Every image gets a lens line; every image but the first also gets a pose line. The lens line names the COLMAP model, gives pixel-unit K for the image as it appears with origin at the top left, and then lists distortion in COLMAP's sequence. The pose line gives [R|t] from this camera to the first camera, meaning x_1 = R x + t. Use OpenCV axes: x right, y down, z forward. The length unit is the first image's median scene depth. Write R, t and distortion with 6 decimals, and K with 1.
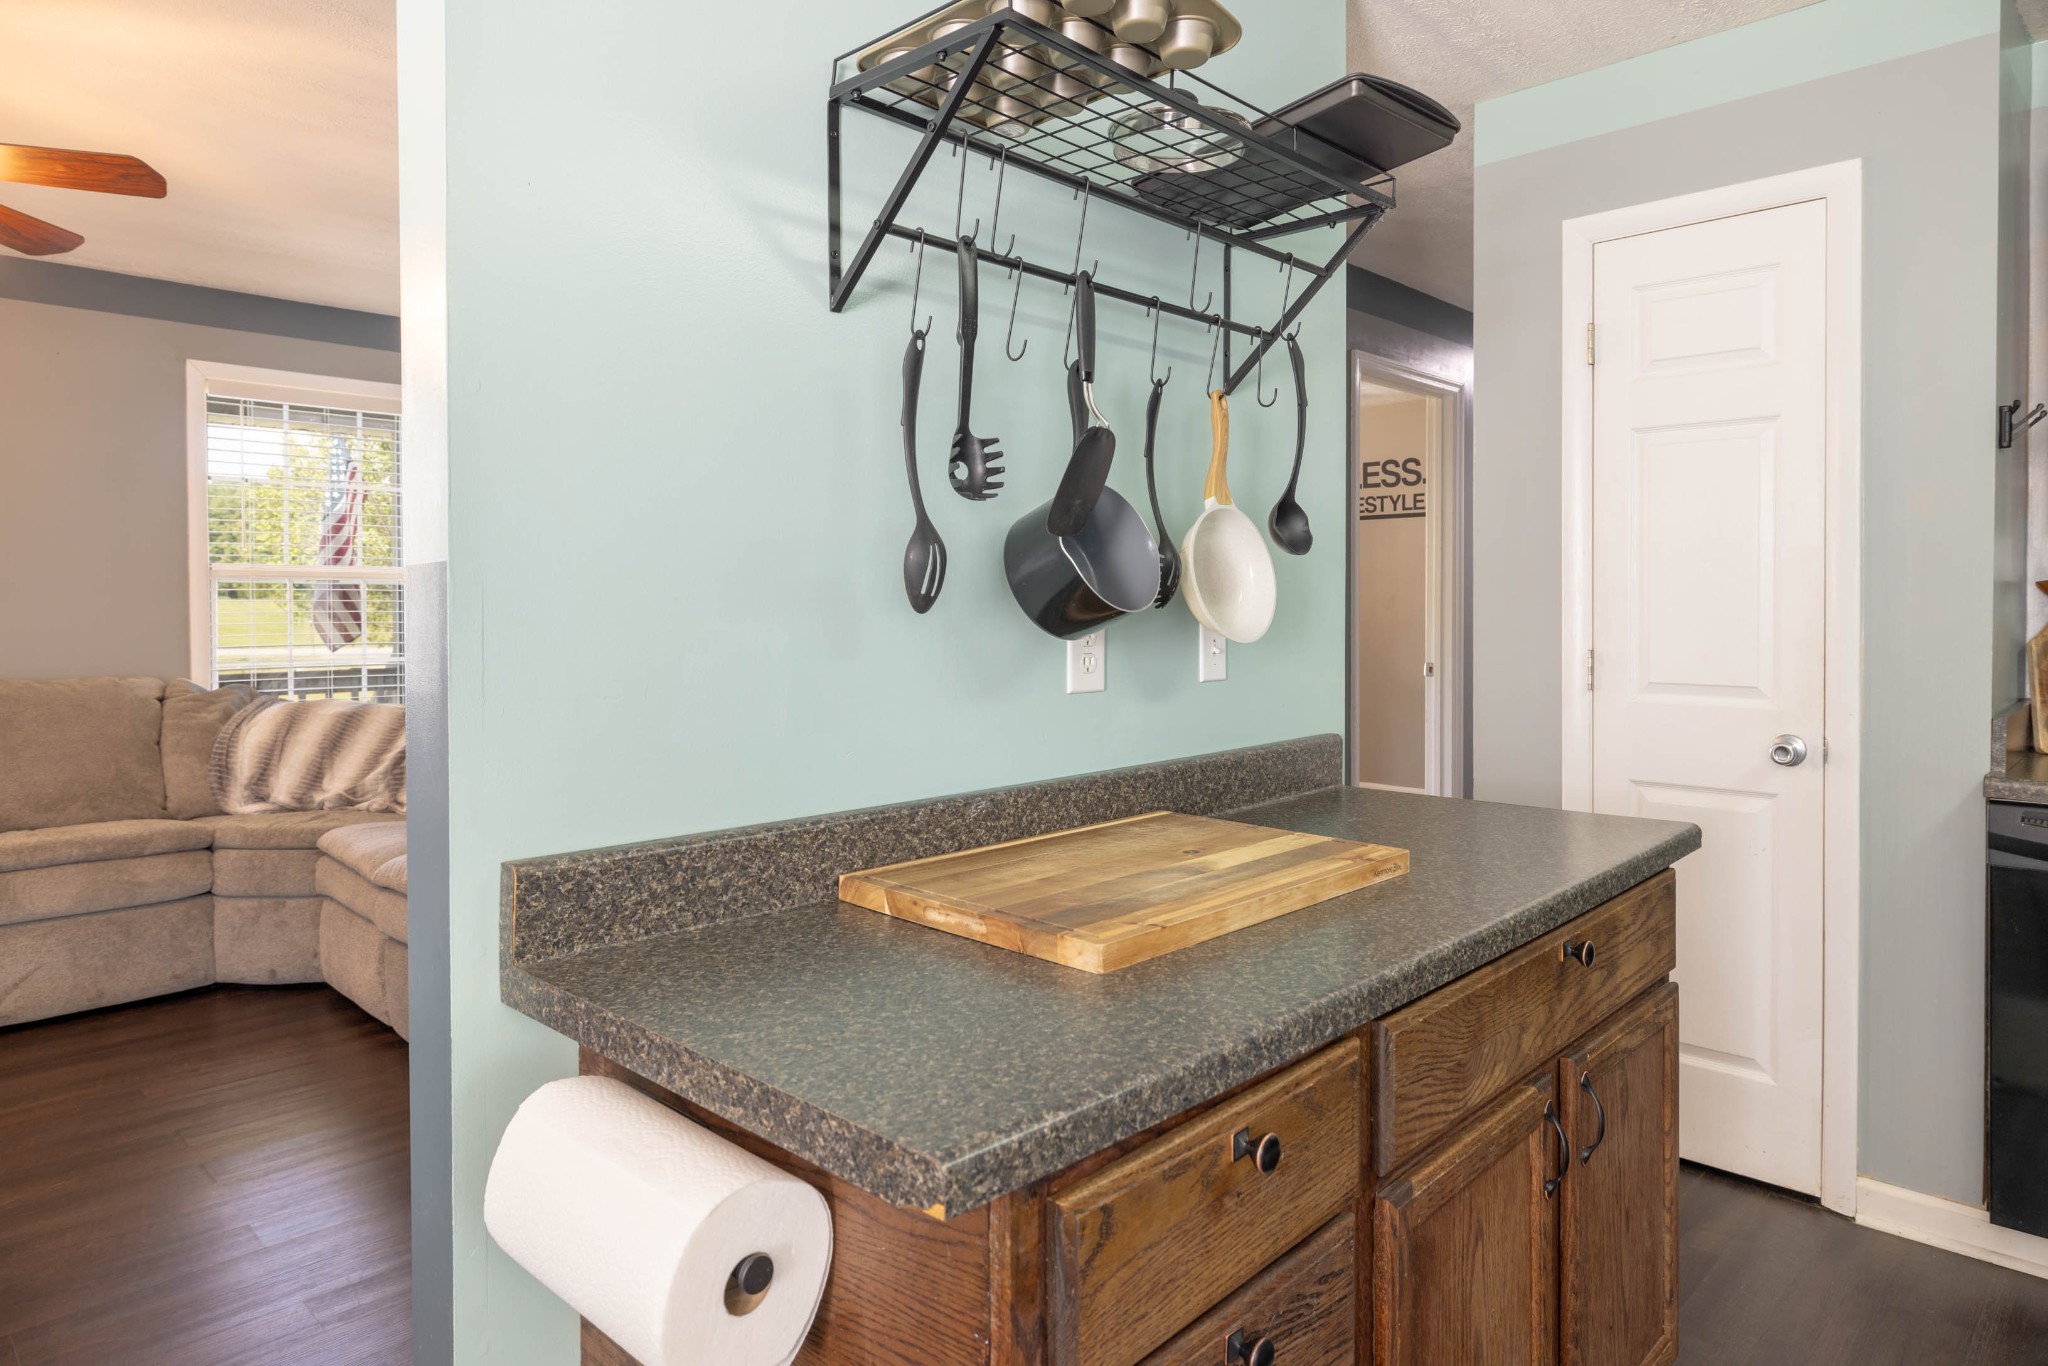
lens RADIAL K [[1237.5, 0, 1030.9], [0, 1237.5, 600.4], [0, 0, 1]] dist [-0.002028, -0.001450]
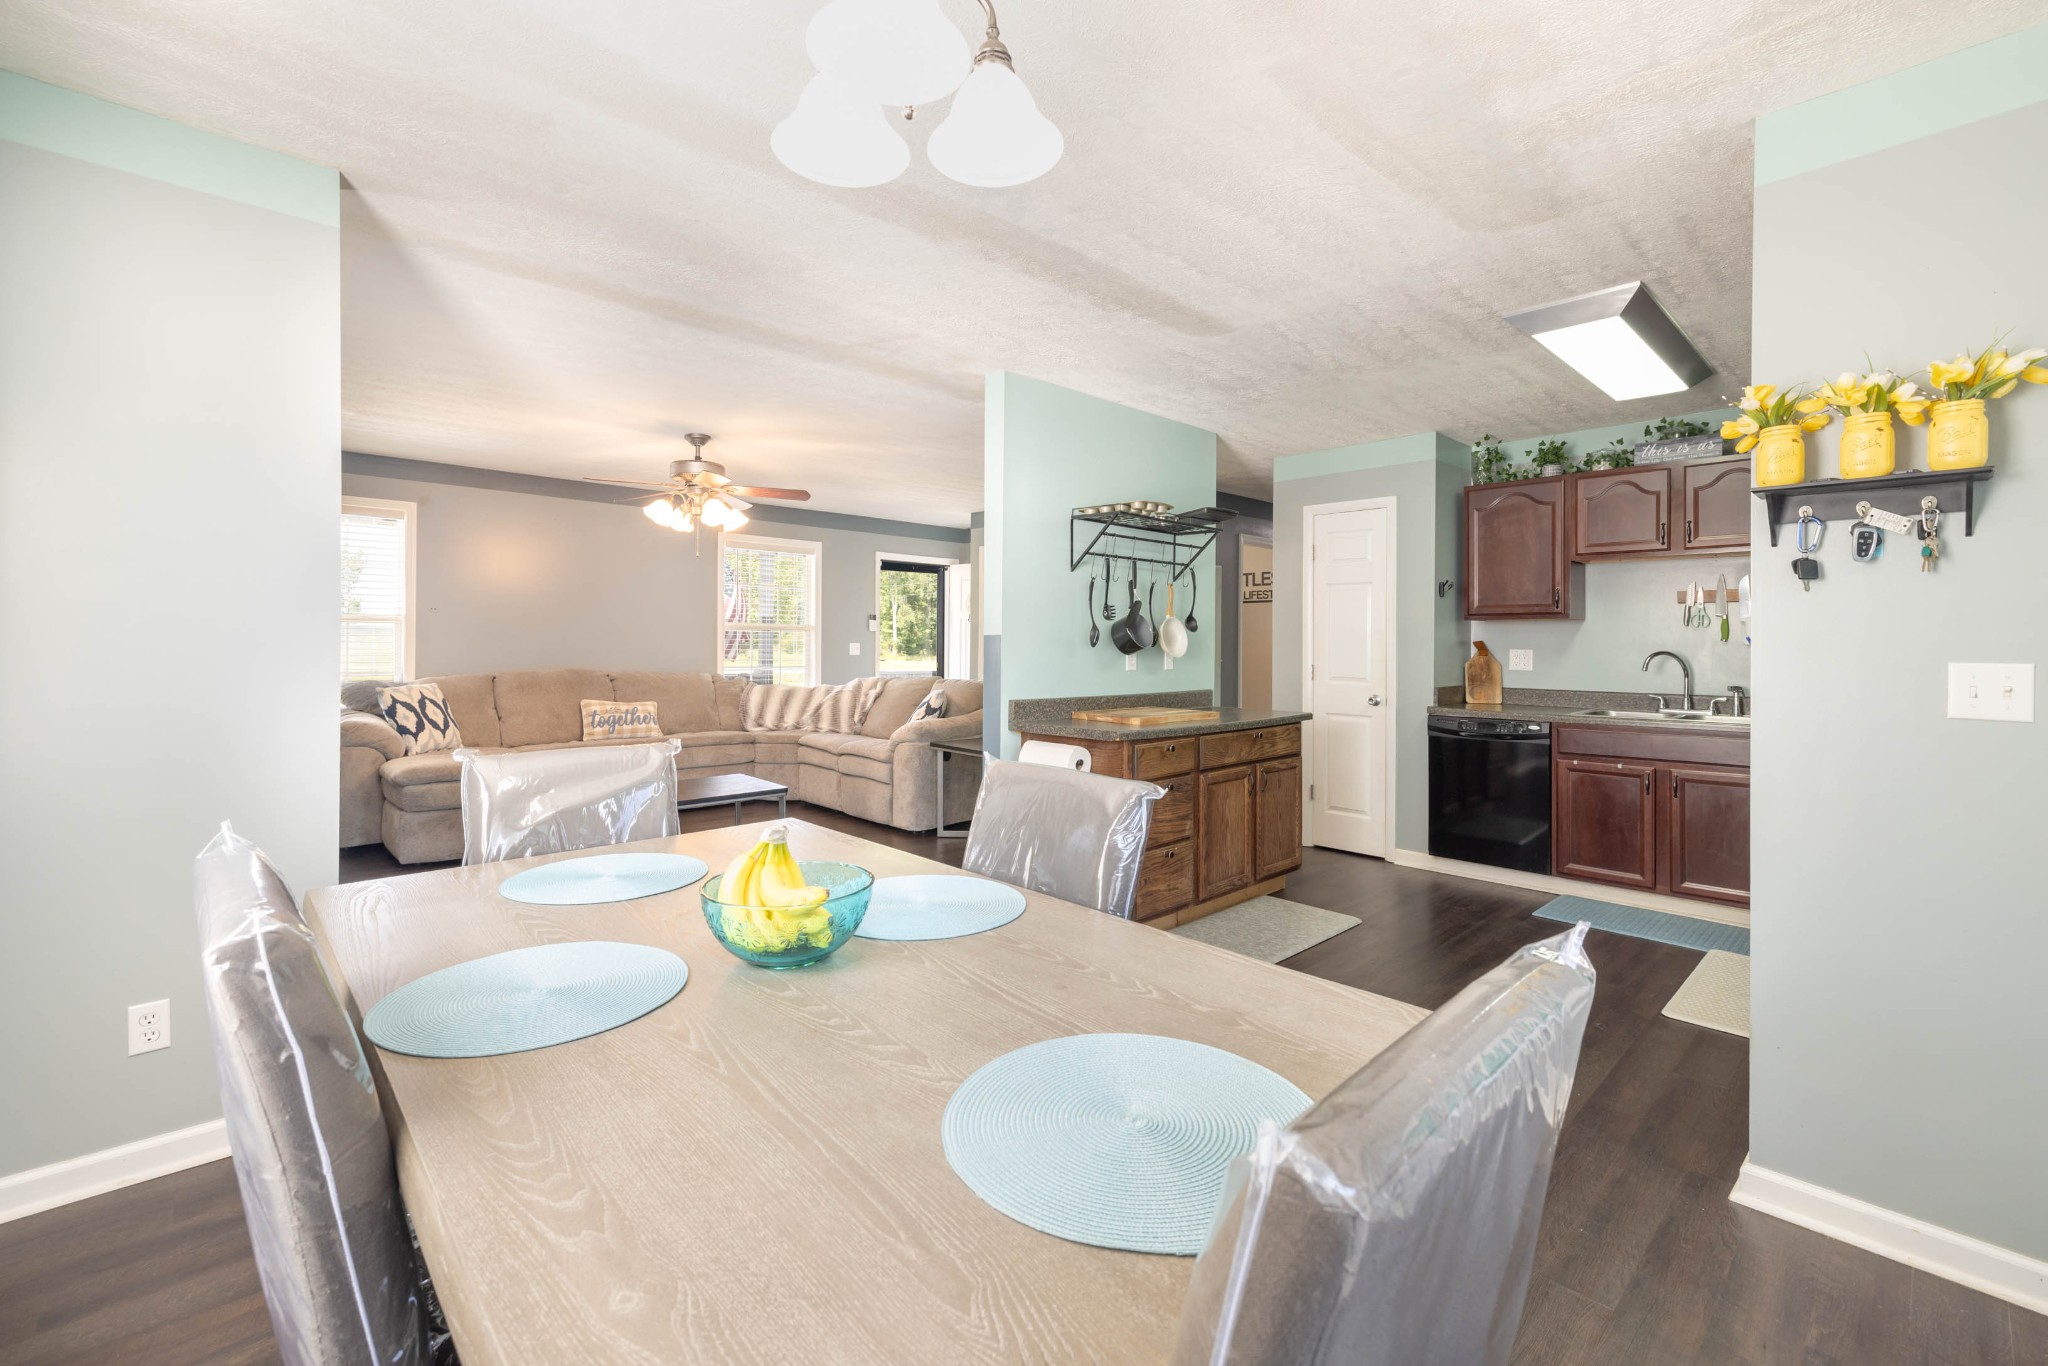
lens RADIAL K [[886.9, 0, 1020.1], [0, 886.9, 638.3], [0, 0, 1]] dist [-0.002211, -0.000601]
pose [[0.999028, 0.011485, -0.042564, -0.164733], [-0.011629, 0.999927, -0.003145, -0.005979], [0.042524, 0.003637, 0.999089, -1.523850]]
